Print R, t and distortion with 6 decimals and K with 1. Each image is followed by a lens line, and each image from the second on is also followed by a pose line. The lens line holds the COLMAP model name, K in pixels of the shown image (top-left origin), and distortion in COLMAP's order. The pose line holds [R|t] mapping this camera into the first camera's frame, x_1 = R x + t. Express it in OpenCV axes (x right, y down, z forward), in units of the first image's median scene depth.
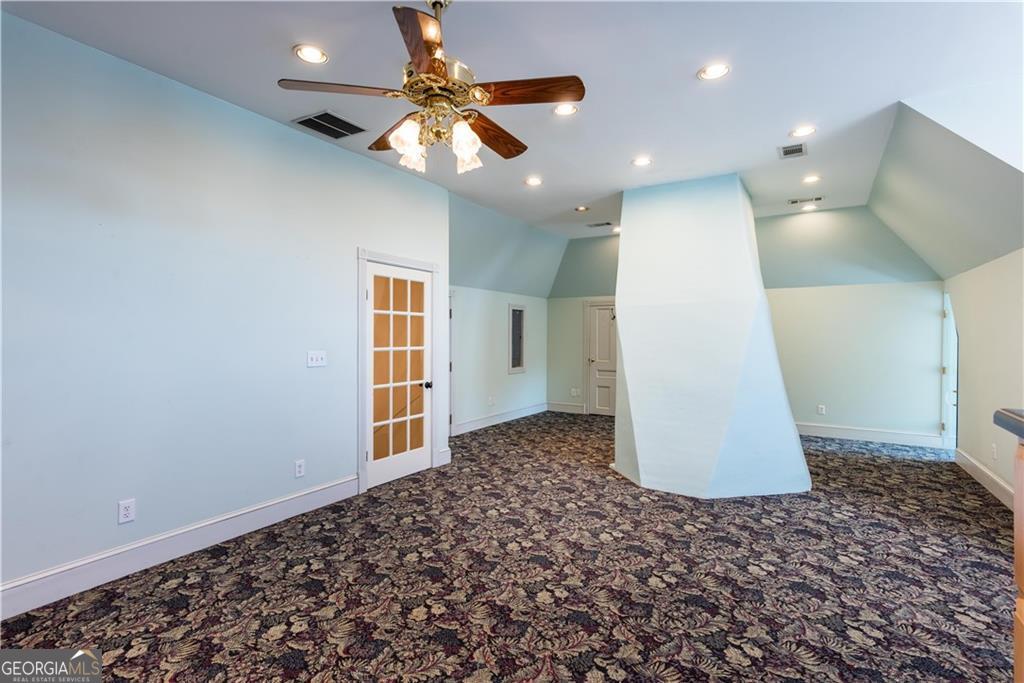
lens RADIAL K [[509.2, 0, 506.5], [0, 509.2, 341.3], [0, 0, 1]] dist [0.002839, 0.001309]
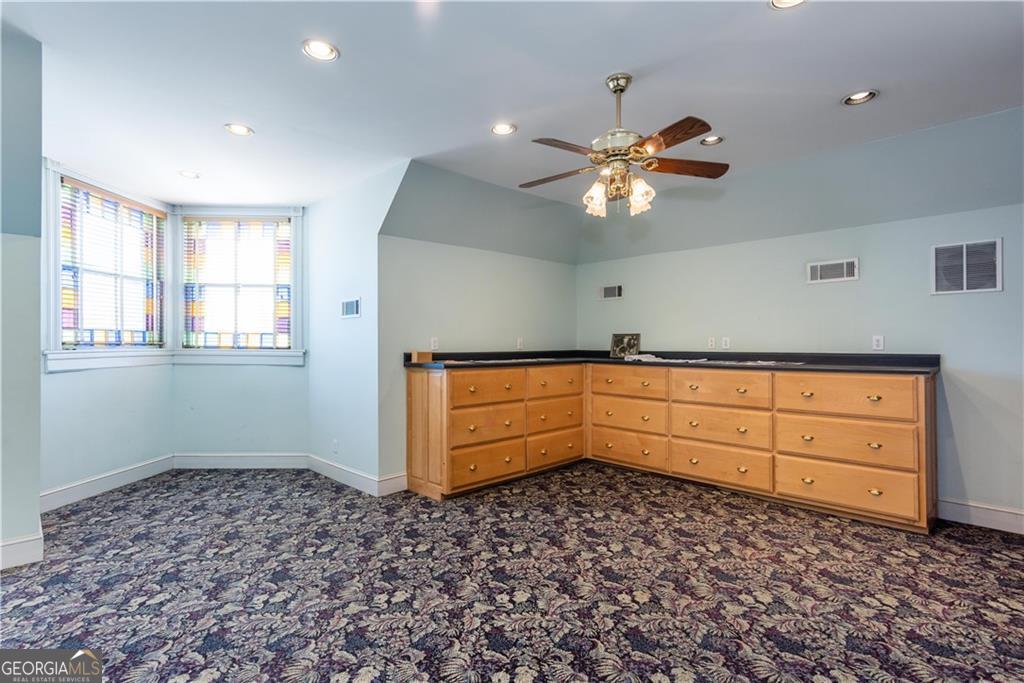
lens RADIAL K [[509.2, 0, 506.5], [0, 509.2, 341.3], [0, 0, 1]] dist [0.002839, 0.001309]
pose [[-0.970986, 0.001917, 0.239128, -0.142569], [0.002551, 0.999994, 0.002341, -0.015149], [-0.239123, 0.002883, -0.970985, 1.987671]]
